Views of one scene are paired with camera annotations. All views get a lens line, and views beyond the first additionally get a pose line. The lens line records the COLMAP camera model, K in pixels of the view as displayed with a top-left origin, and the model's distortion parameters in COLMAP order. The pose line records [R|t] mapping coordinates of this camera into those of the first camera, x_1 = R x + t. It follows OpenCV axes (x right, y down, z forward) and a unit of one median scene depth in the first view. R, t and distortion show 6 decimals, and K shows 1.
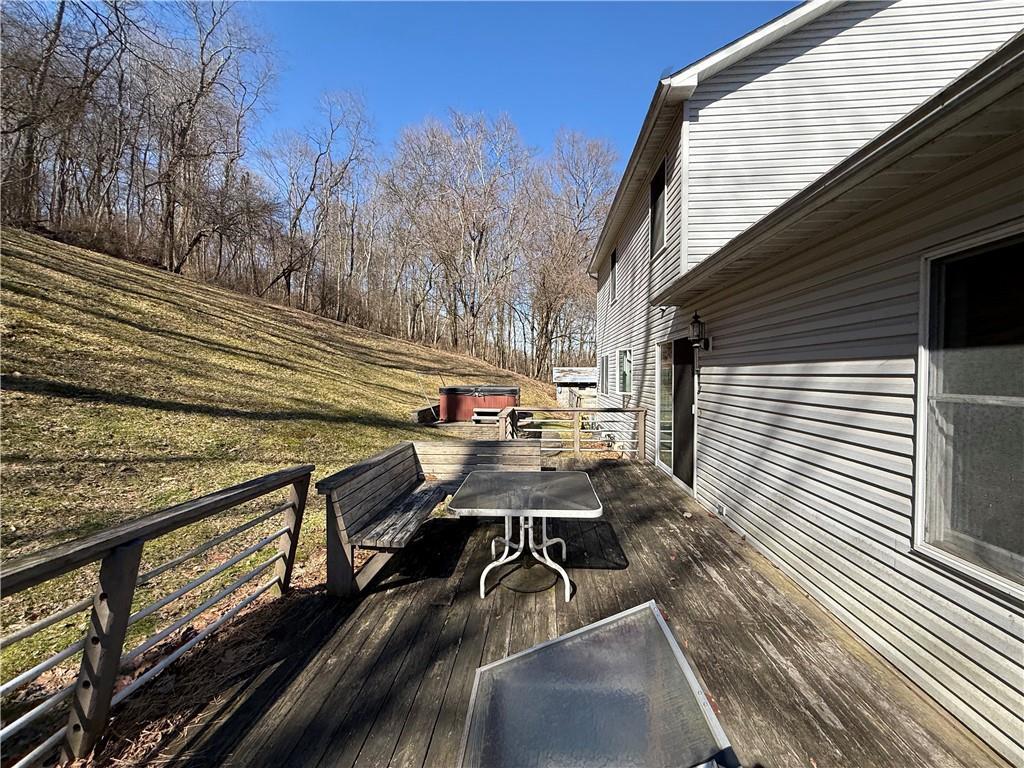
lens RADIAL K [[406.4, 0, 510.7], [0, 406.4, 382.8], [0, 0, 1]] dist [-0.002194, 0.000899]
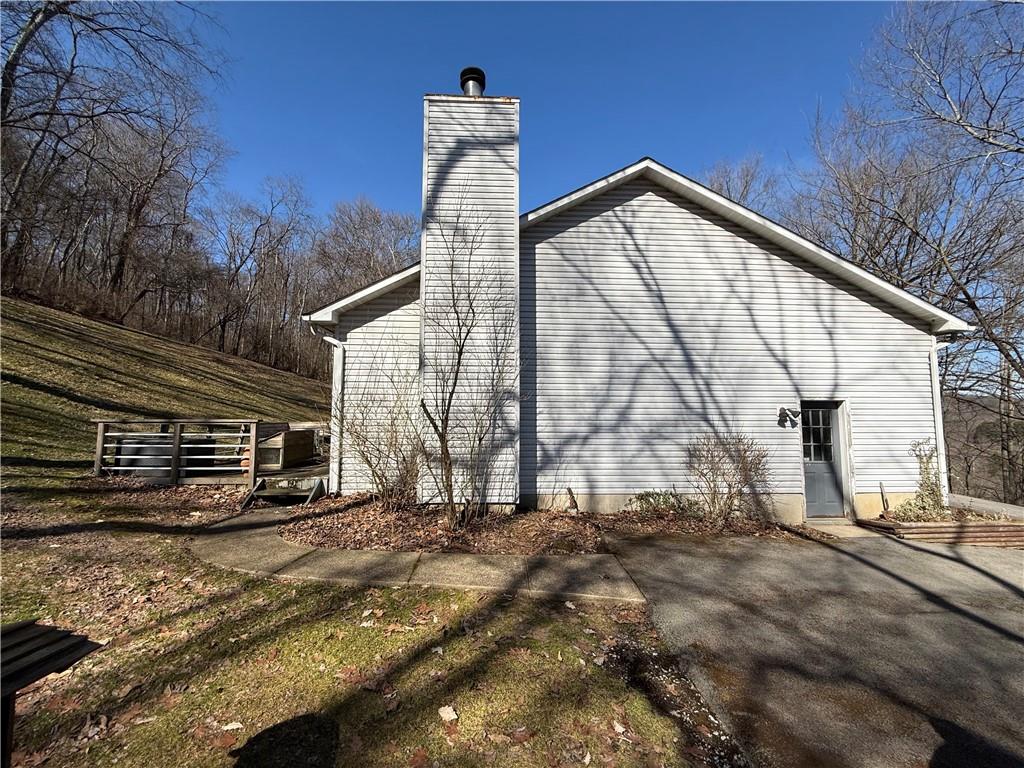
lens RADIAL K [[406.4, 0, 508.4], [0, 406.4, 385.2], [0, 0, 1]] dist [-0.002194, 0.000899]
pose [[0.991202, 0.014660, 0.131545, 0.144280], [-0.001423, 0.994971, -0.100157, 0.028909], [-0.132352, 0.099088, 0.986238, -0.316383]]
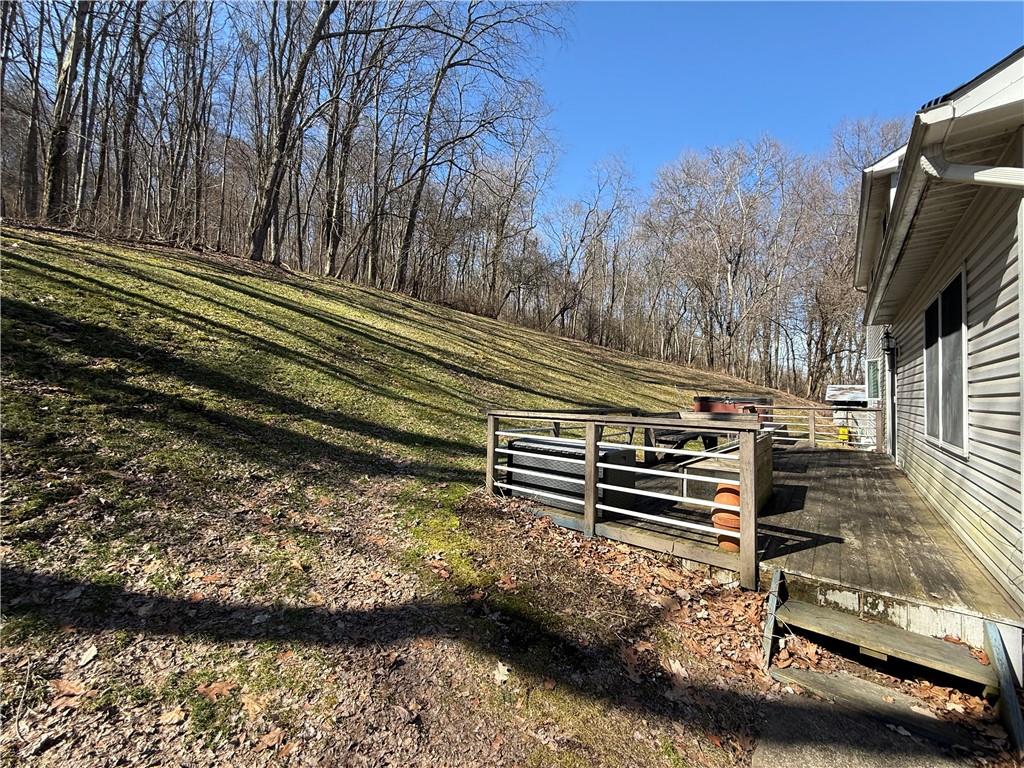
lens RADIAL K [[406.4, 0, 508.3], [0, 406.4, 382.6], [0, 0, 1]] dist [-0.002194, 0.000899]
pose [[0.824479, -0.002967, -0.565885, 0.028939], [-0.028735, 0.998477, -0.047102, 0.021202], [0.565163, 0.055096, 0.823137, -0.167607]]
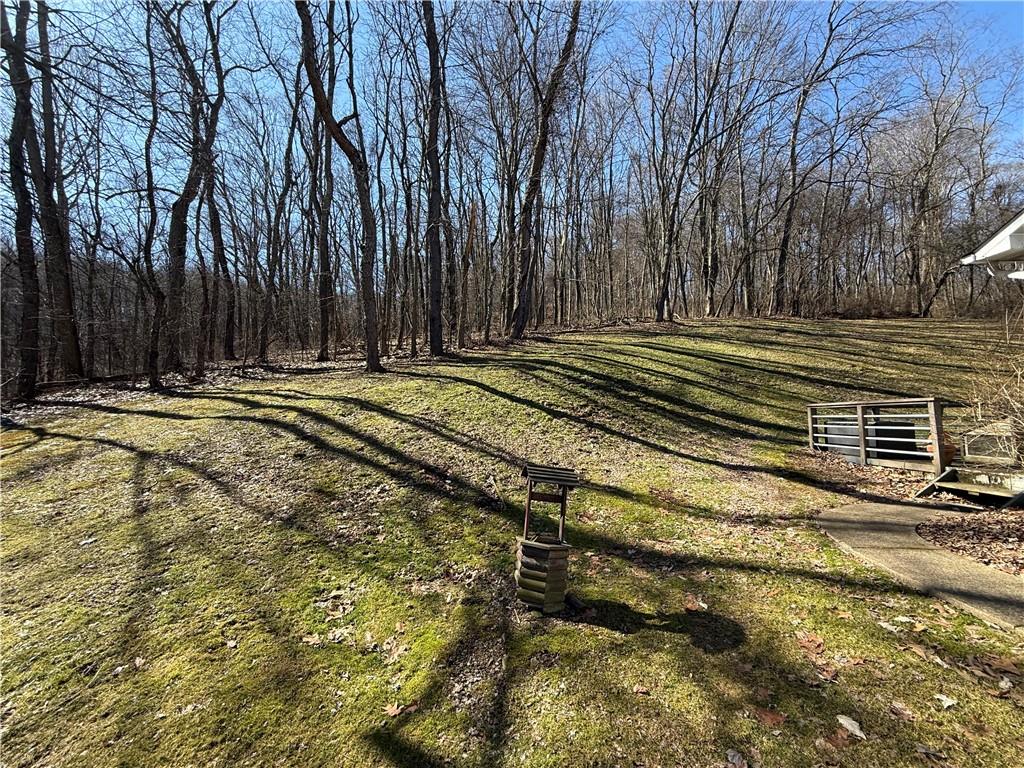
lens RADIAL K [[406.4, 0, 512.6], [0, 406.4, 384.8], [0, 0, 1]] dist [-0.002194, 0.000899]
pose [[0.086568, -0.084114, -0.992689, 0.216882], [-0.008450, 0.996331, -0.085160, 0.038561], [0.996210, 0.015760, 0.085540, -0.283972]]
